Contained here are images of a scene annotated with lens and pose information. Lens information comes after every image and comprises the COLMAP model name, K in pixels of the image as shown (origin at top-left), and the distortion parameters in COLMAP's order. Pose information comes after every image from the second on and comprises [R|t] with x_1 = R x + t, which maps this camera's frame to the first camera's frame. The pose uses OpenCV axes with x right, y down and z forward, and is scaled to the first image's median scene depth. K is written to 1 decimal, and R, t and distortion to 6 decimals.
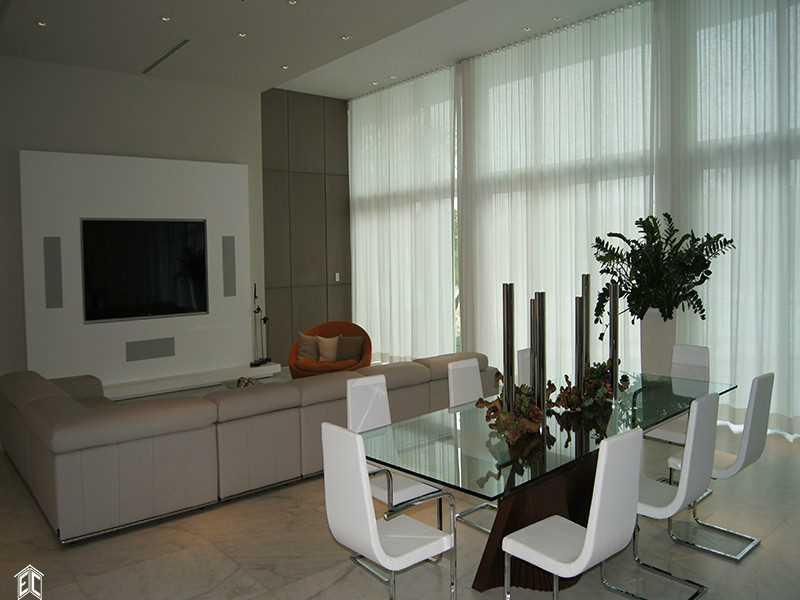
lens RADIAL K [[642.1, 0, 400.0], [0, 642.1, 300.0], [0, 0, 1]] dist [-0.057368, 0.005919]
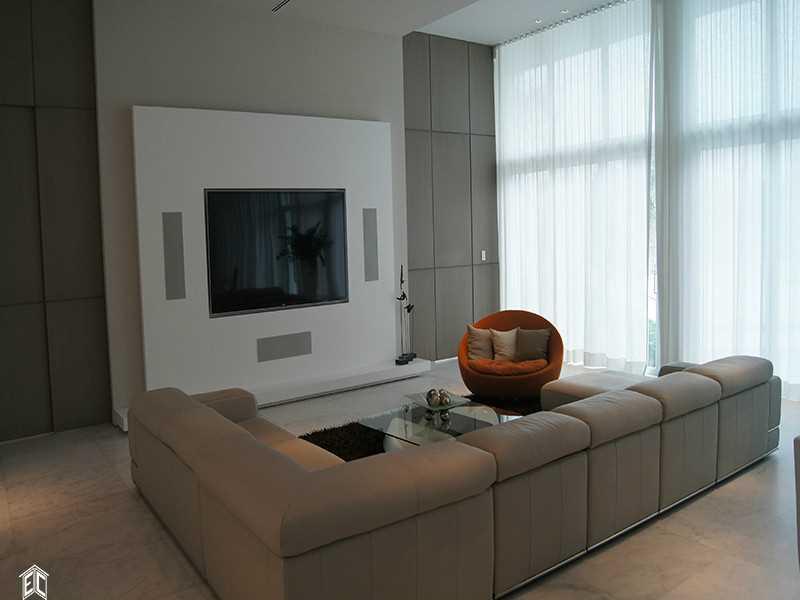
lens RADIAL K [[625.2, 0, 400.0], [0, 625.2, 300.0], [0, 0, 1]] dist [-0.098679, 0.000694]
pose [[0.997166, -0.011964, -0.074270, -0.169239], [0.014488, 0.999332, 0.033549, -0.007517], [0.073819, -0.034530, 0.996674, 0.191811]]
